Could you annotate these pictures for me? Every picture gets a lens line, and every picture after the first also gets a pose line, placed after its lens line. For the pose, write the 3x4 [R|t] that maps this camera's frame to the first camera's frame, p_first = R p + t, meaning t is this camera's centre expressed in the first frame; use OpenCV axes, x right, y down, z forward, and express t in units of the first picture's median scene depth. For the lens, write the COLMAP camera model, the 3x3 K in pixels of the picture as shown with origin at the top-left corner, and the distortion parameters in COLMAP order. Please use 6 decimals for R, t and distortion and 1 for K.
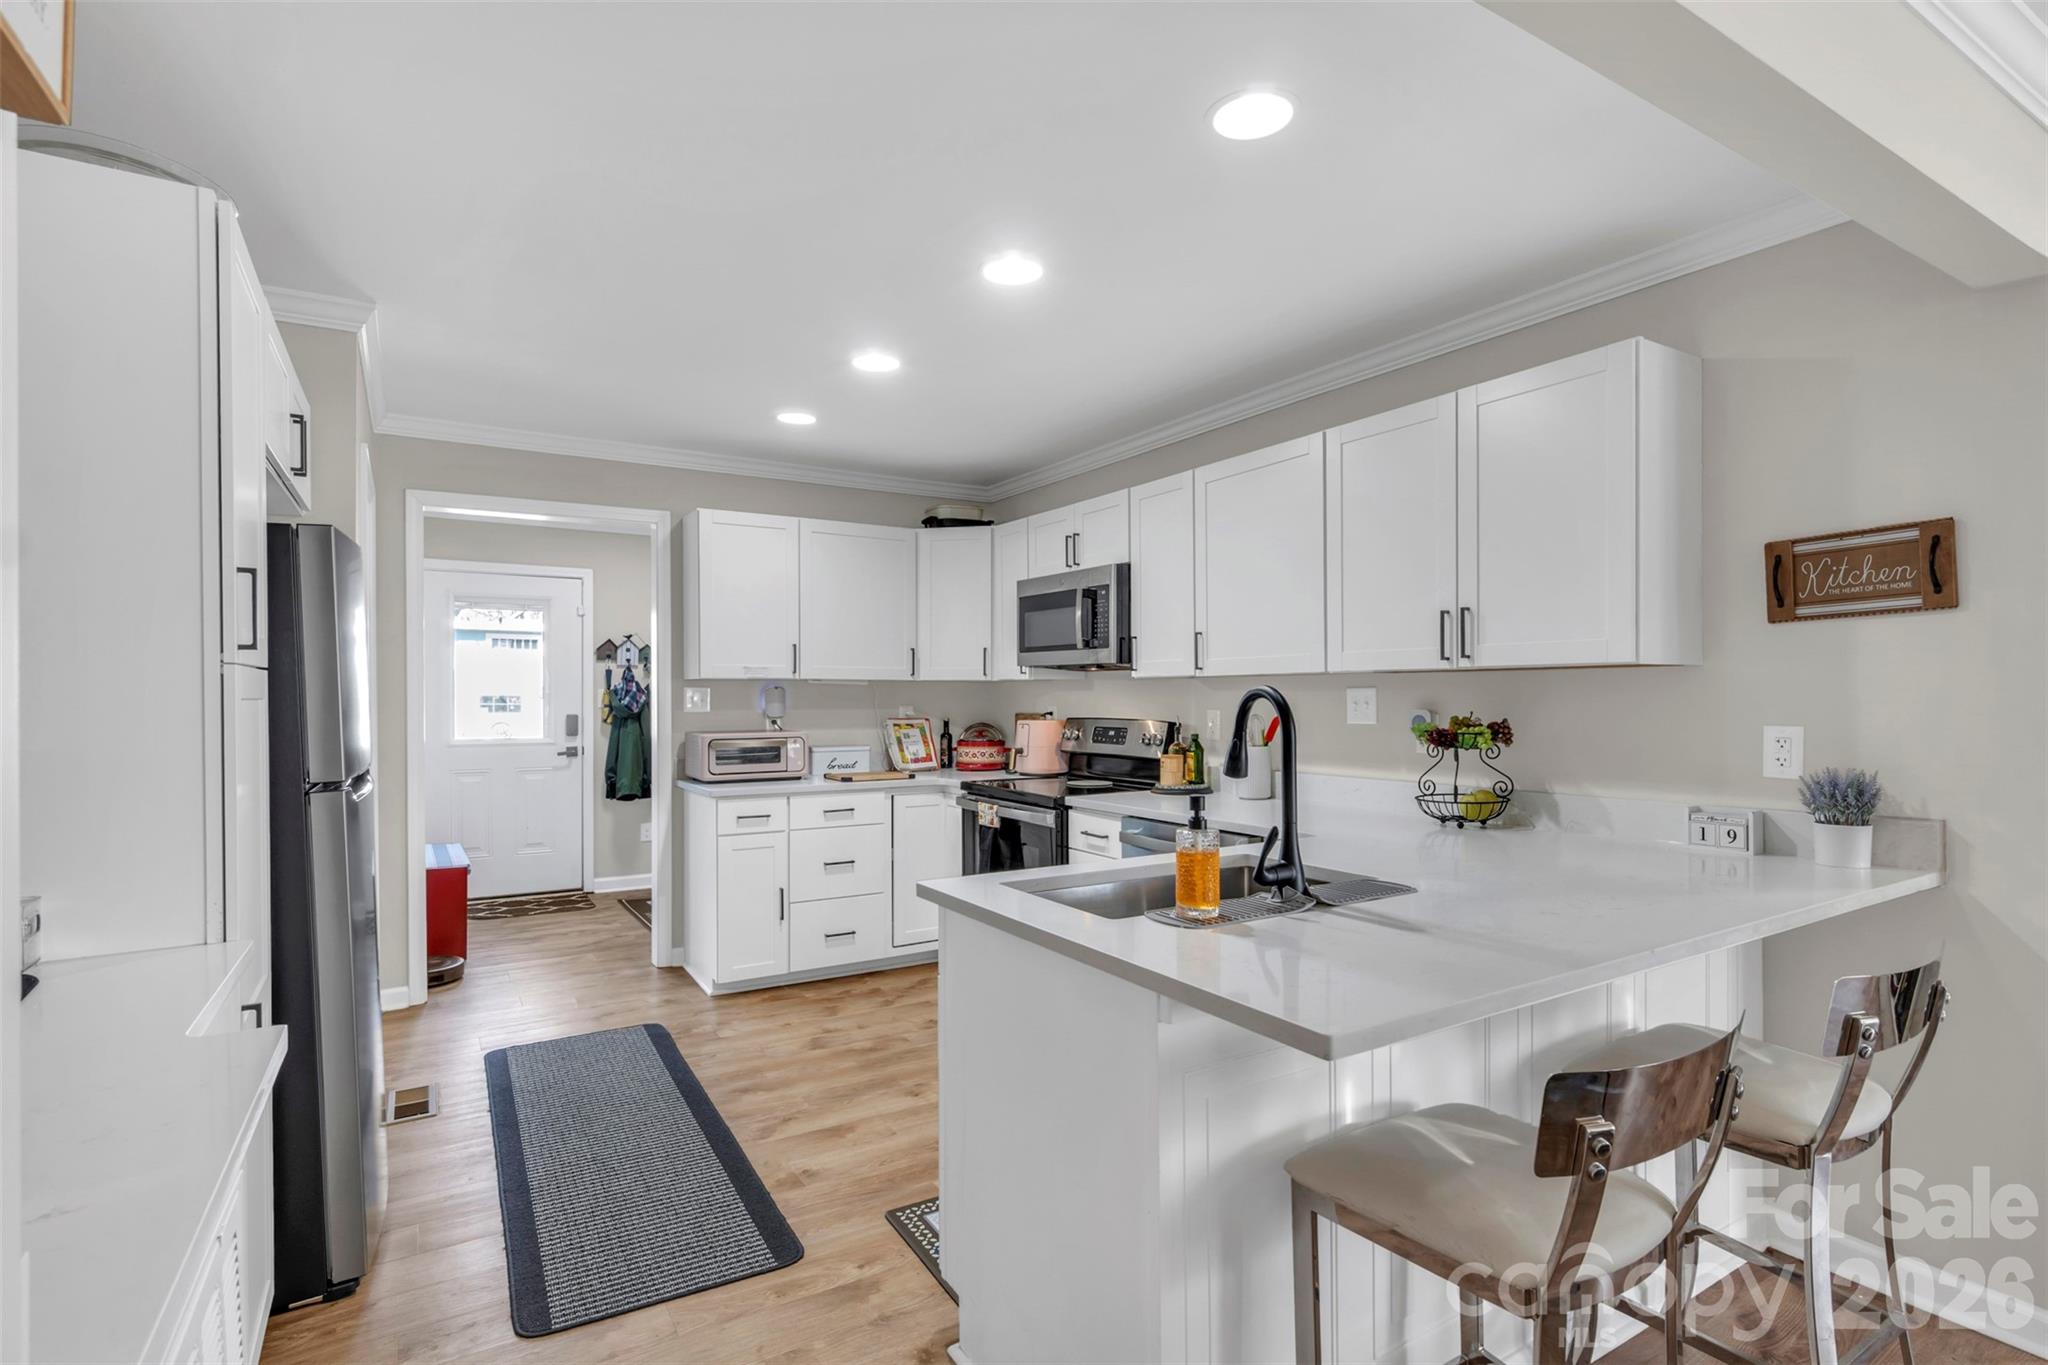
lens RADIAL K [[982.0, 0, 1006.7], [0, 982.0, 709.5], [0, 0, 1]] dist [0.001971, -0.001559]
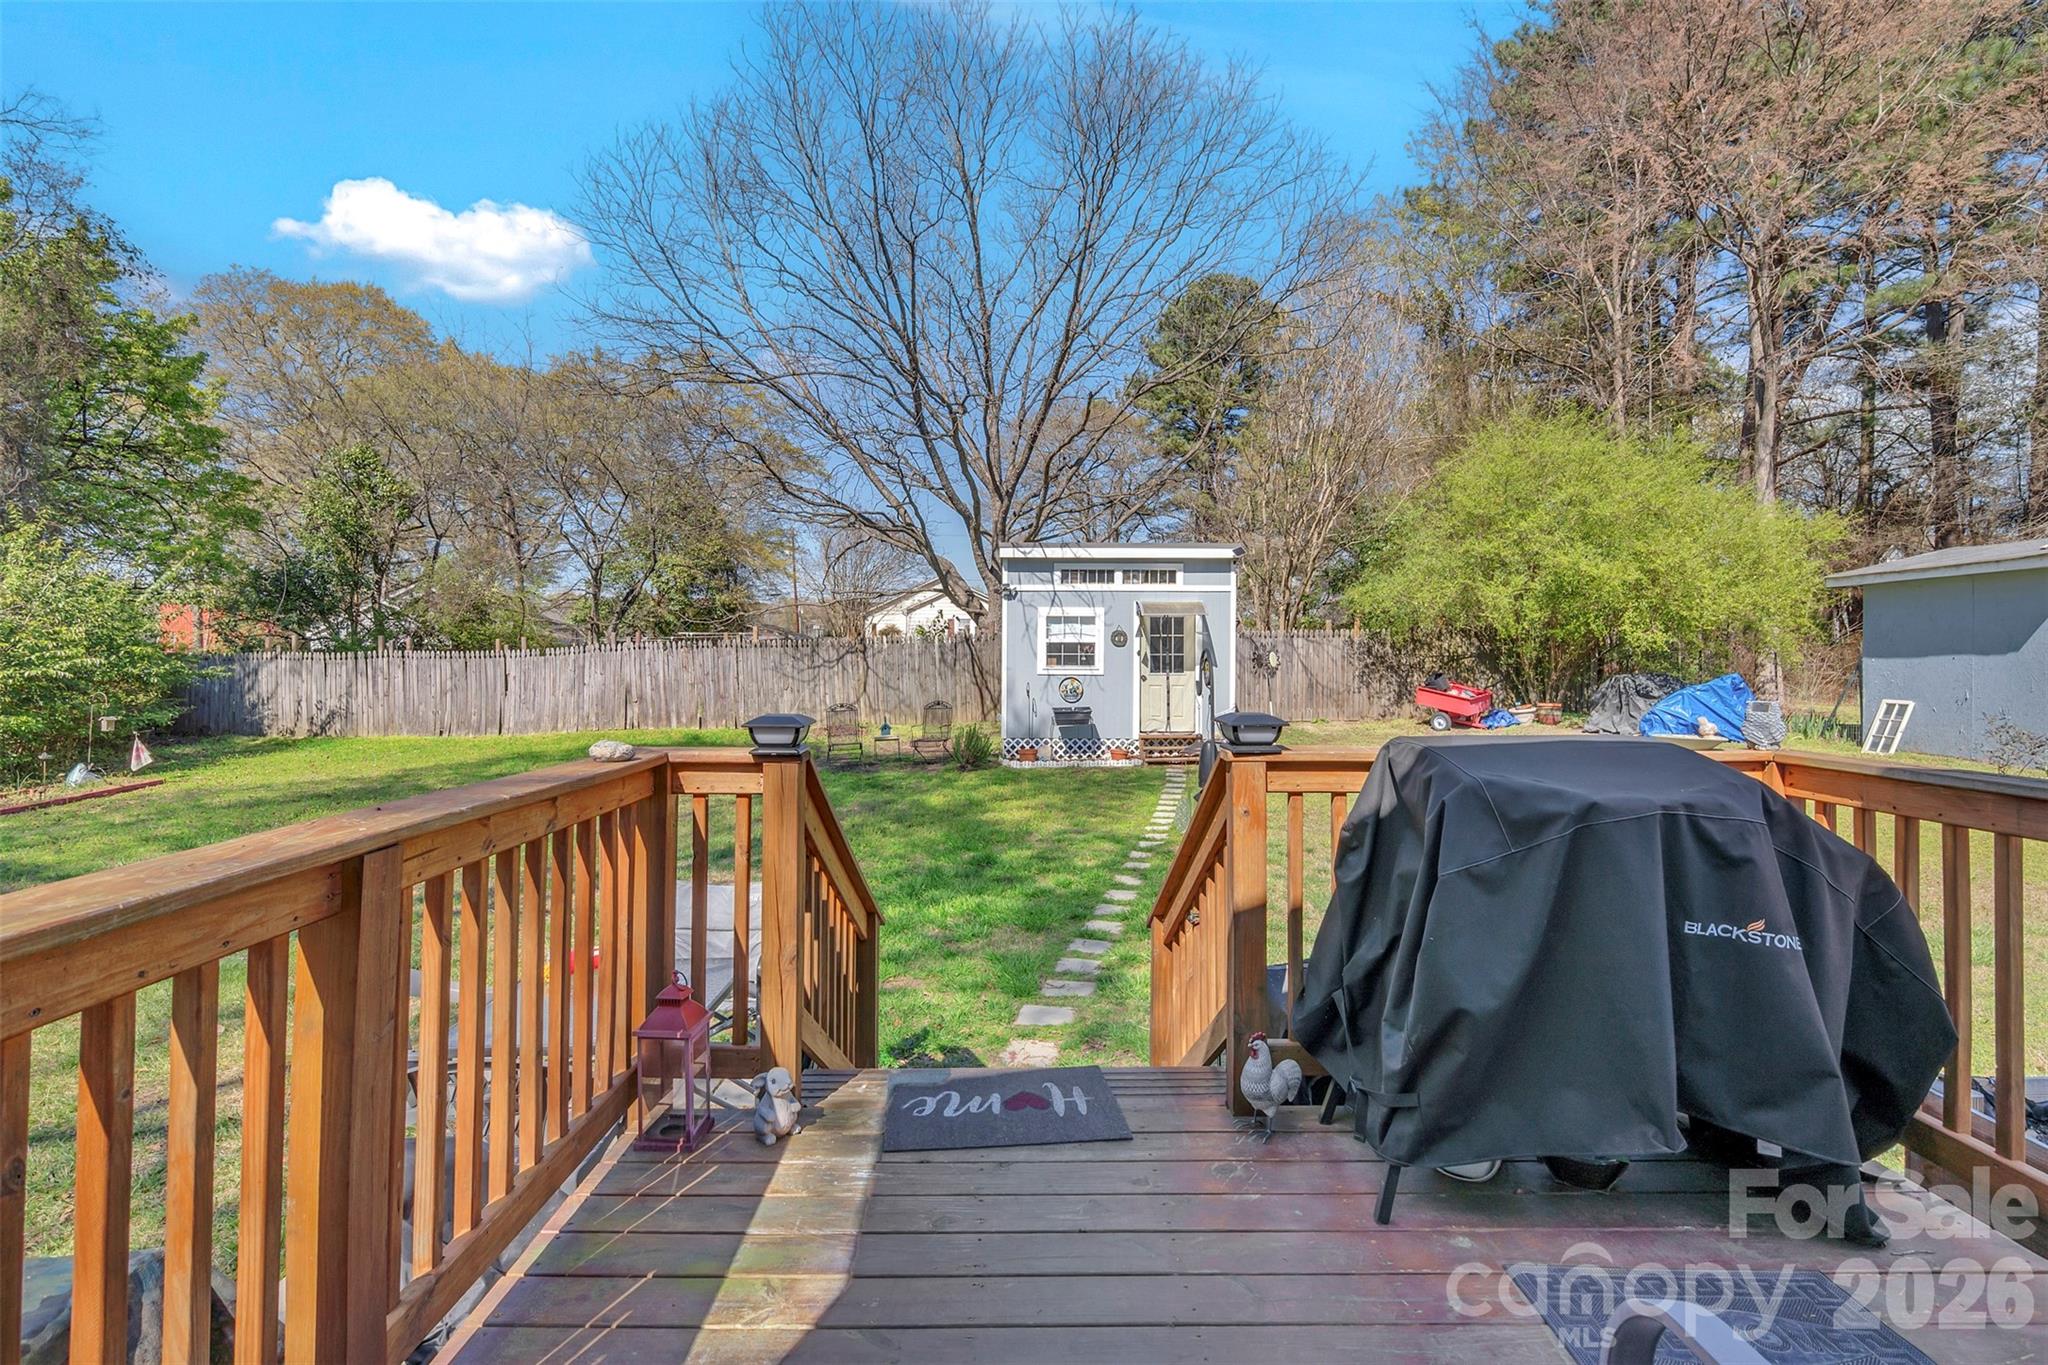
lens RADIAL K [[982.0, 0, 1023.4], [0, 982.0, 670.2], [0, 0, 1]] dist [0.001971, -0.001559]
pose [[0.861414, 0.011858, -0.507765, -0.479794], [-0.009334, 0.999928, 0.007516, 0.004171], [0.507818, -0.001735, 0.861463, 0.980809]]
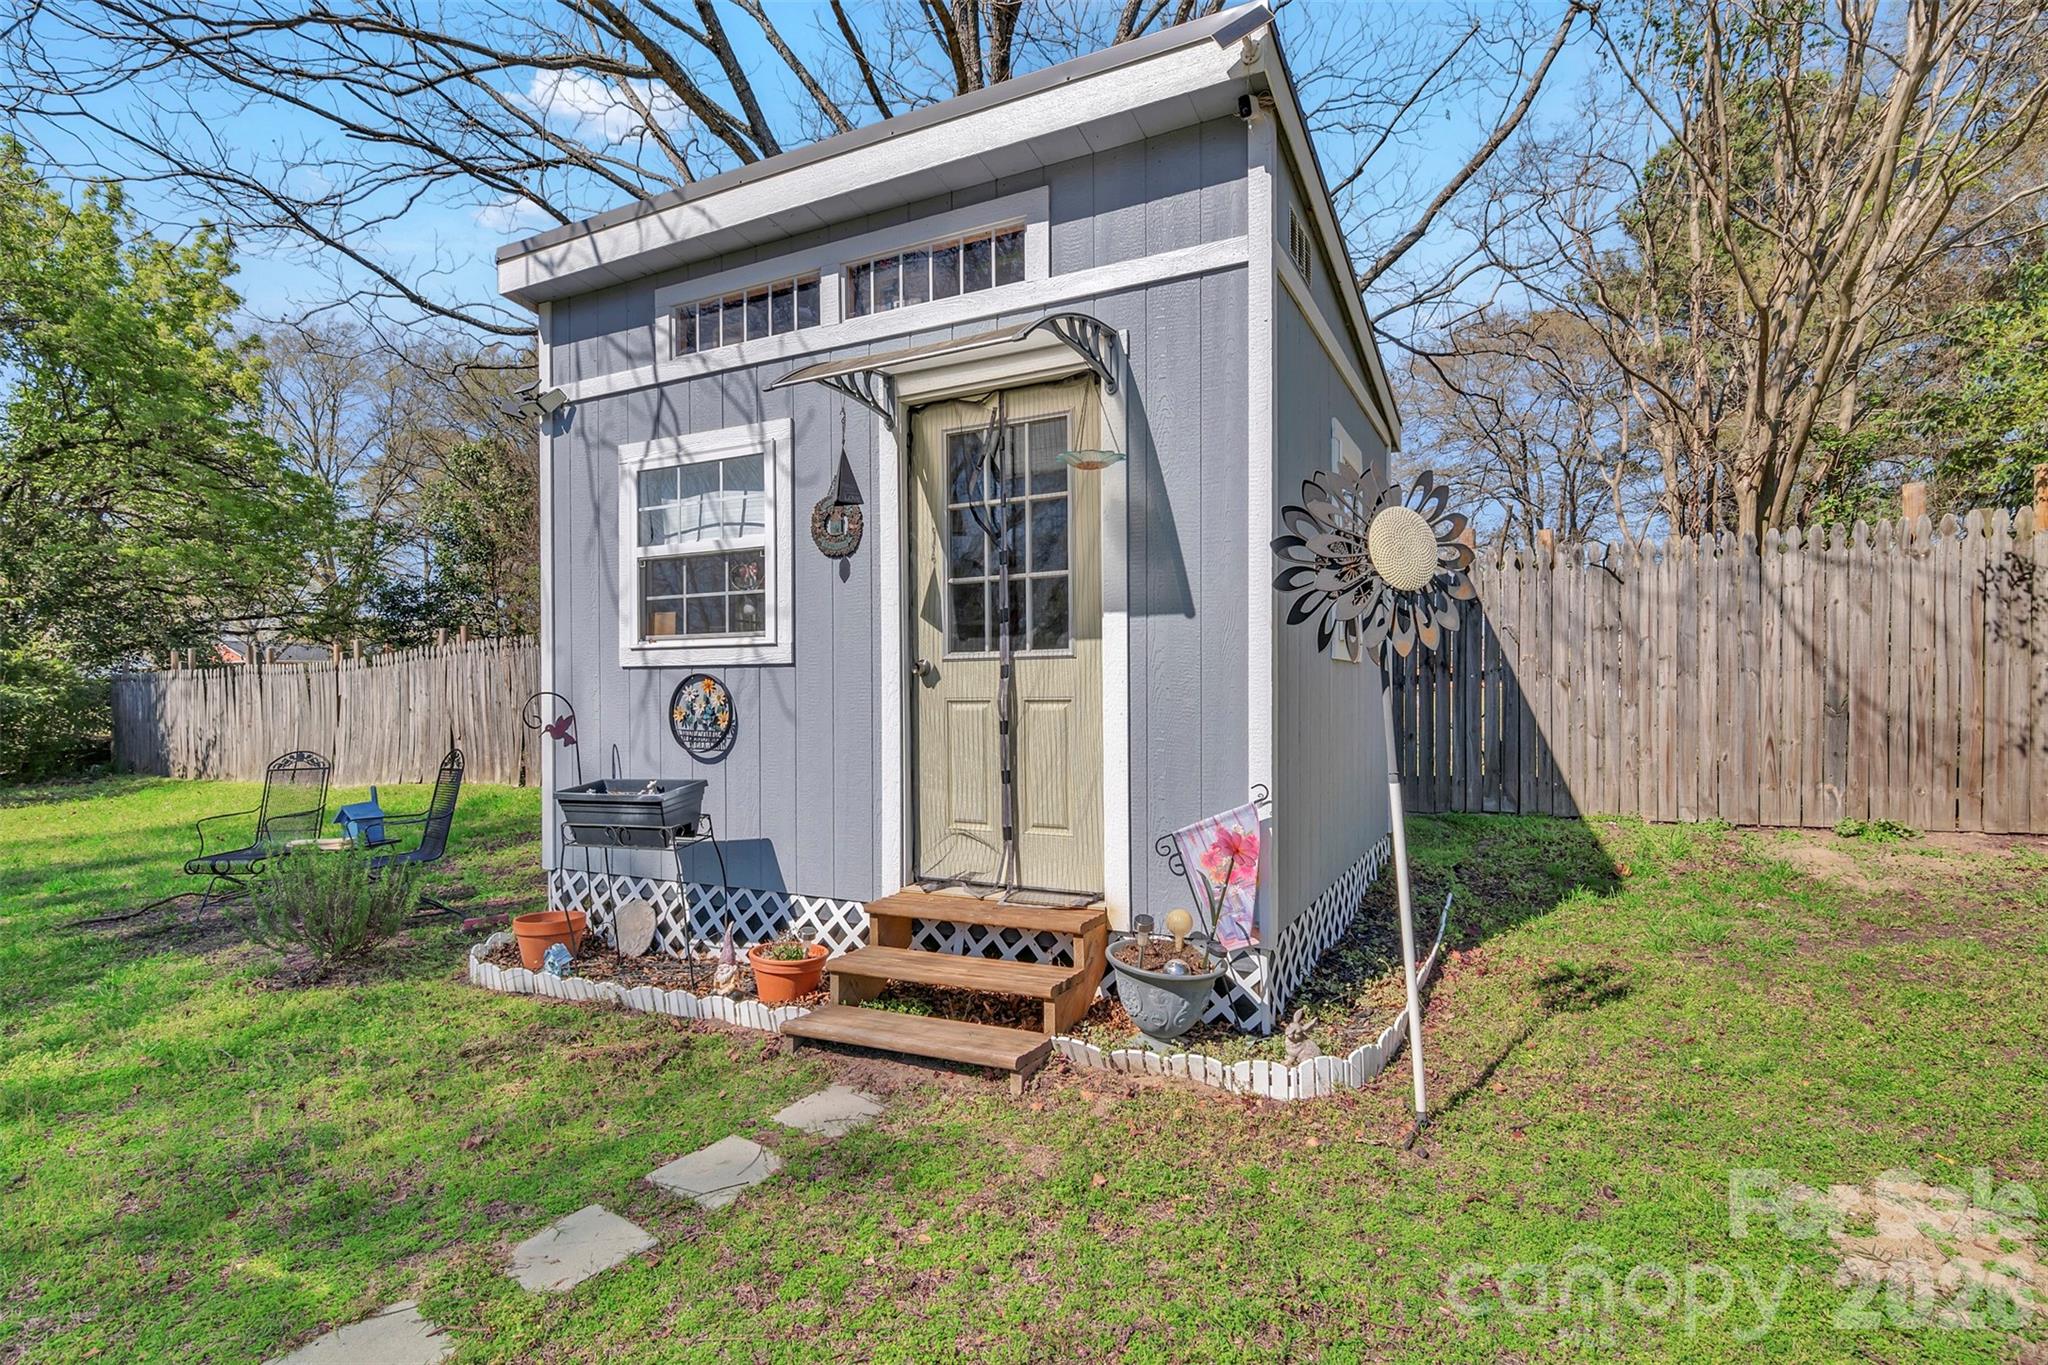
lens RADIAL K [[982.0, 0, 1028.7], [0, 982.0, 695.2], [0, 0, 1]] dist [0.001971, -0.001559]
pose [[0.536870, 0.001206, -0.843664, -0.897129], [-0.000048, 0.999999, 0.001399, 0.053470], [0.843665, -0.000711, 0.536870, 2.975554]]
